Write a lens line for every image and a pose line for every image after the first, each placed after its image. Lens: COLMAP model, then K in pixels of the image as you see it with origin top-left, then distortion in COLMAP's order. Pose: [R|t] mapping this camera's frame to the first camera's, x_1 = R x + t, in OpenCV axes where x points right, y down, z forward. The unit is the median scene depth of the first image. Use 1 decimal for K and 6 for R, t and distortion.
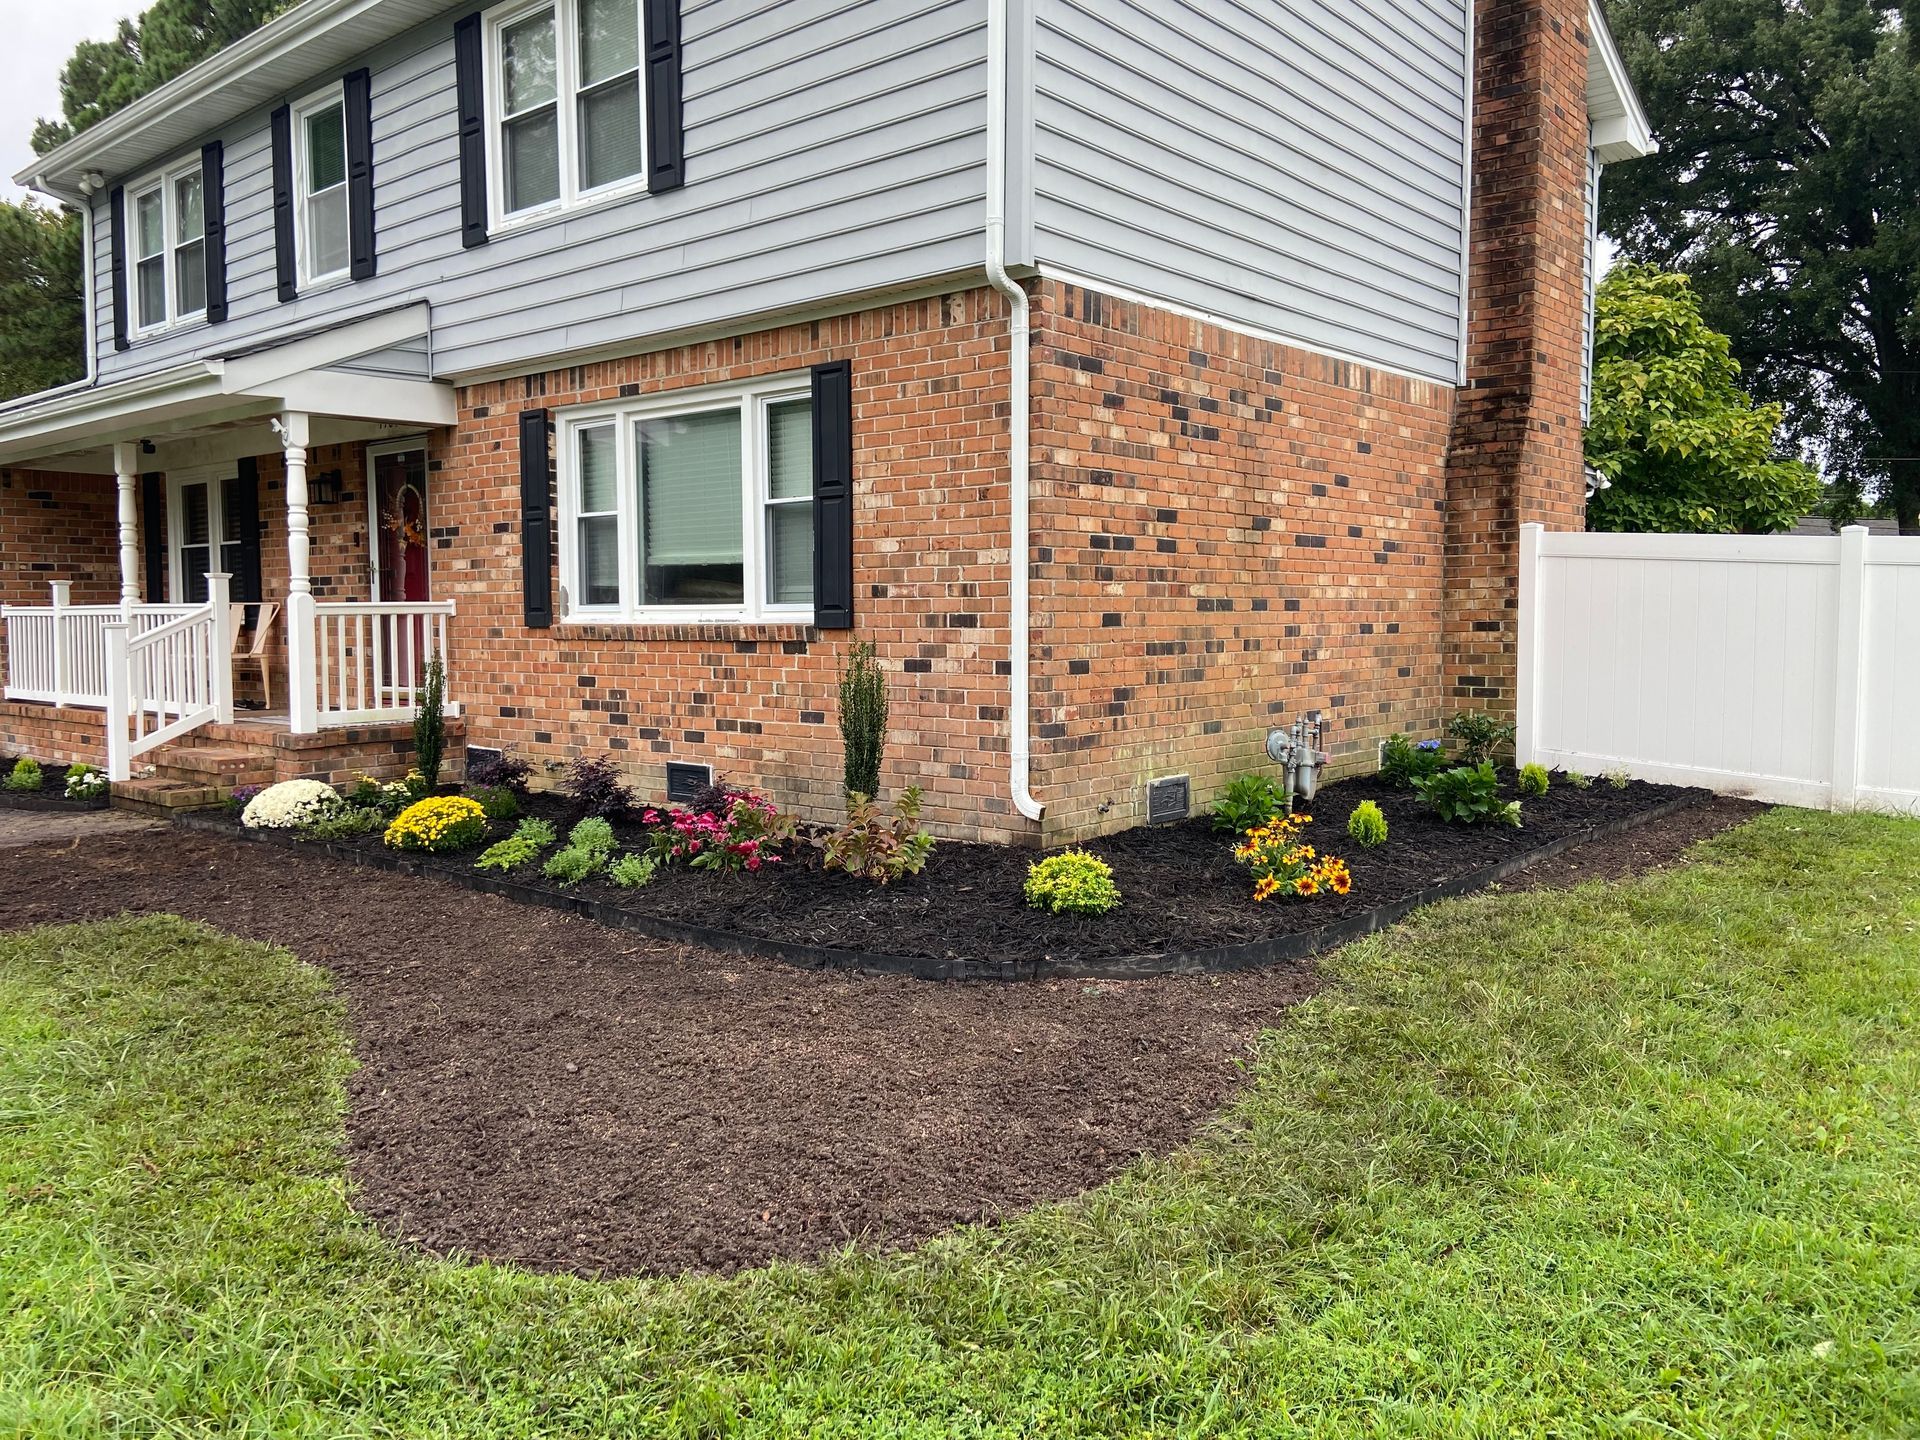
lens RADIAL K [[1452.8, 0, 957.0], [0, 1452.8, 709.2], [0, 0, 1]] dist [0.100872, -0.007973]
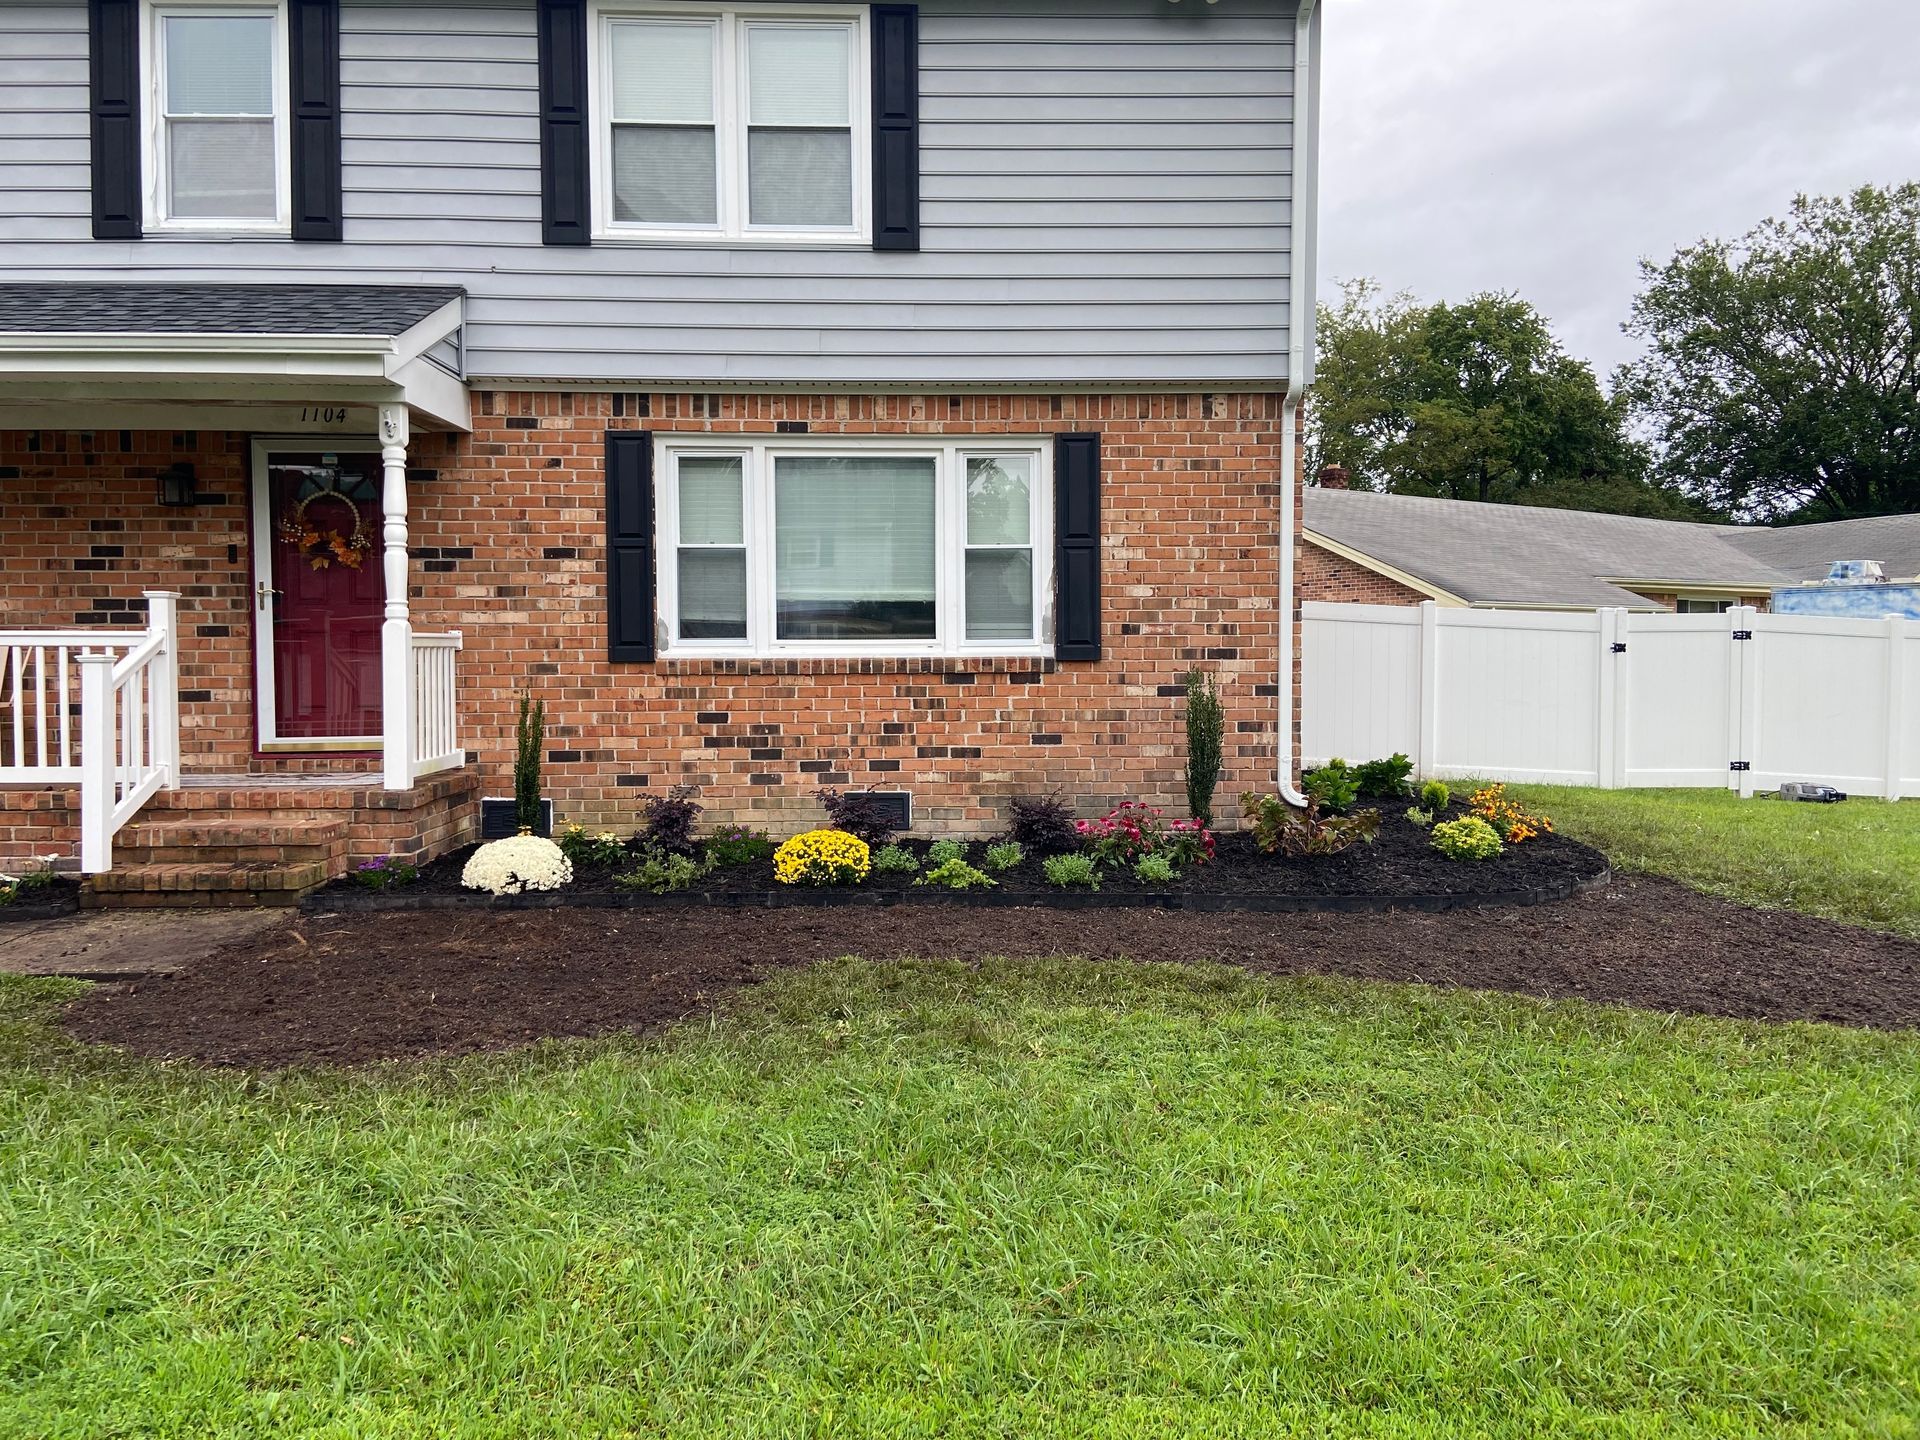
lens RADIAL K [[1452.8, 0, 952.2], [0, 1452.8, 726.4], [0, 0, 1]] dist [0.100872, -0.007973]
pose [[0.732951, -0.025482, 0.679804, -0.837170], [0.043752, 0.998995, -0.009725, 0.003131], [-0.678873, 0.036871, 0.733329, 0.195915]]
